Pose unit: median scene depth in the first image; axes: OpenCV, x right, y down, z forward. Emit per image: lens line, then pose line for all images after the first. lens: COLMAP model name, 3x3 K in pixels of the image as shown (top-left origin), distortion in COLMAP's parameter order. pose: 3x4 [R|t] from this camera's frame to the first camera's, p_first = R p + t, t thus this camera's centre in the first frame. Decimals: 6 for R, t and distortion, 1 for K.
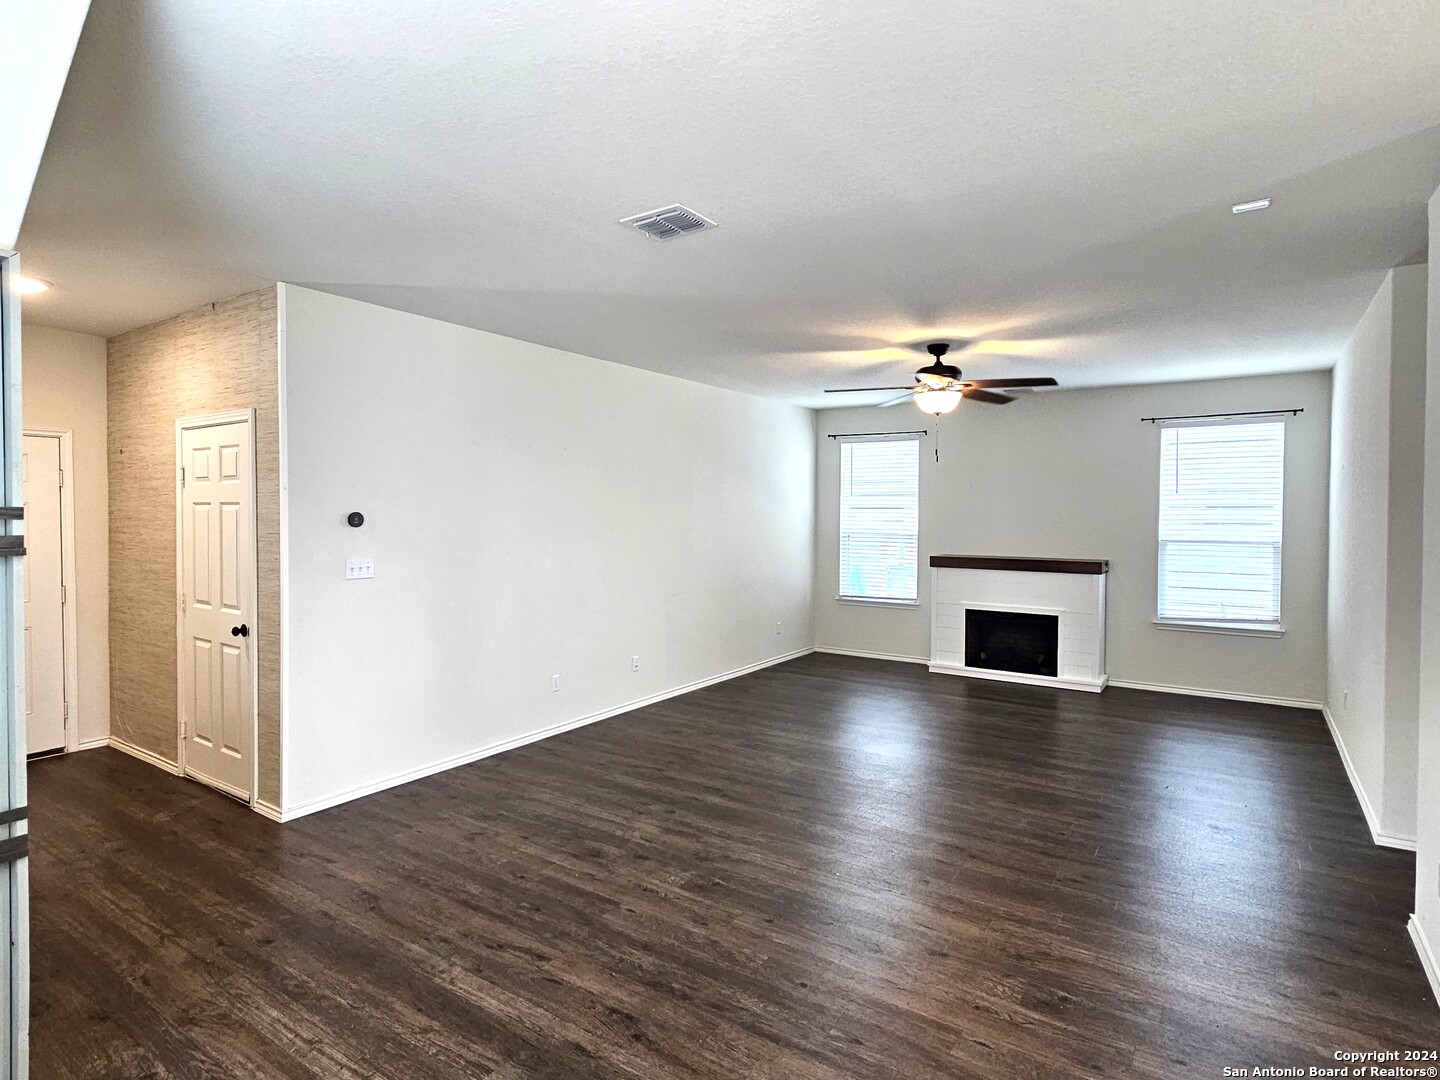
lens RADIAL K [[809.4, 0, 716.6], [0, 809.4, 522.0], [0, 0, 1]] dist [0.001819, -0.001078]
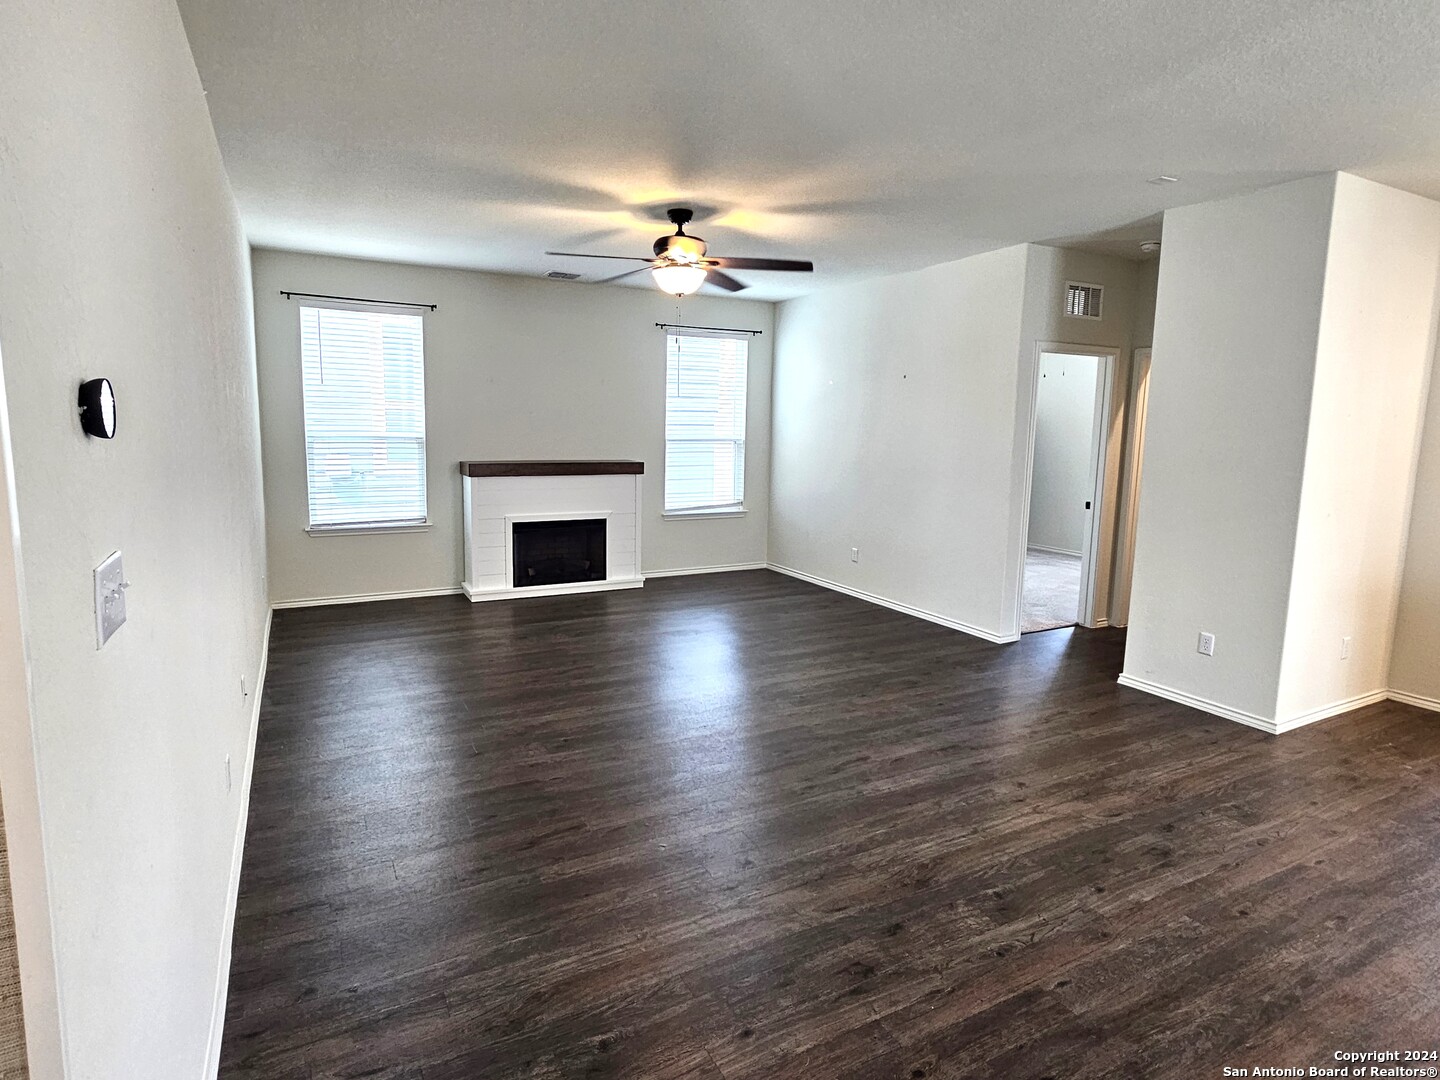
lens RADIAL K [[791.7, 0, 718.3], [0, 791.7, 519.6], [0, 0, 1]] dist [-0.004356, -0.001421]
pose [[0.452954, -0.106055, 0.885204, -0.372553], [-0.003881, 0.992655, 0.120914, 0.000931], [-0.891526, -0.058204, 0.449215, 0.457522]]
